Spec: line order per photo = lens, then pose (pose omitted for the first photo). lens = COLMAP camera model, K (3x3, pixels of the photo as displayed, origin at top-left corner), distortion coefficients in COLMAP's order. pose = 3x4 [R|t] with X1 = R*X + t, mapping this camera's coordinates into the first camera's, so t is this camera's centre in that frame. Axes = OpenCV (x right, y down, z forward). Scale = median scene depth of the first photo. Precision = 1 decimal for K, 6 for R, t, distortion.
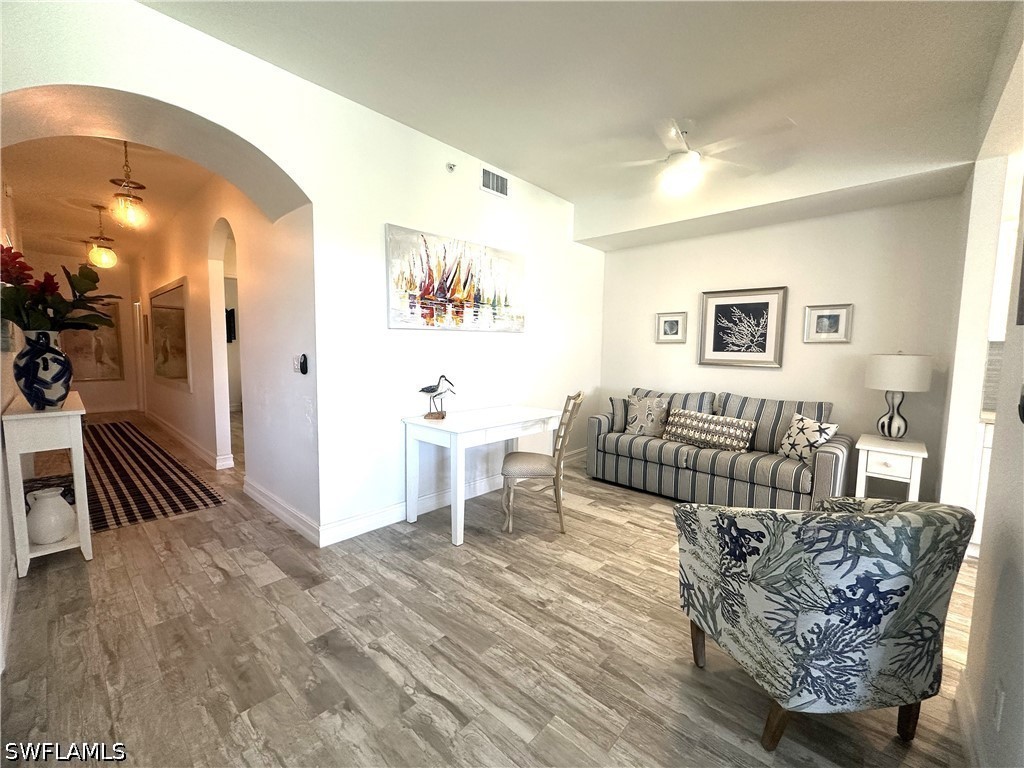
lens RADIAL K [[408.4, 0, 502.0], [0, 408.4, 382.8], [0, 0, 1]] dist [-0.001426, 0.000328]
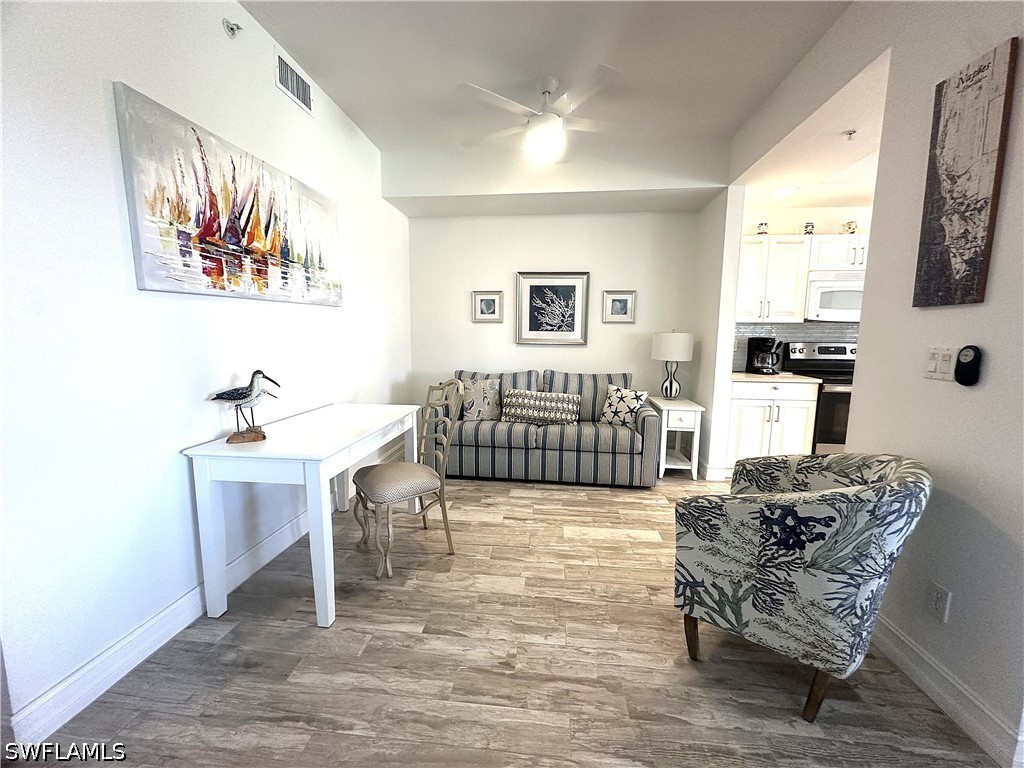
lens RADIAL K [[408.4, 0, 503.7], [0, 408.4, 383.3], [0, 0, 1]] dist [-0.001426, 0.000328]
pose [[0.806236, -0.079255, 0.586260, -0.212722], [0.051152, 0.996613, 0.064386, -0.019815], [-0.589378, -0.021922, 0.807560, 0.276996]]
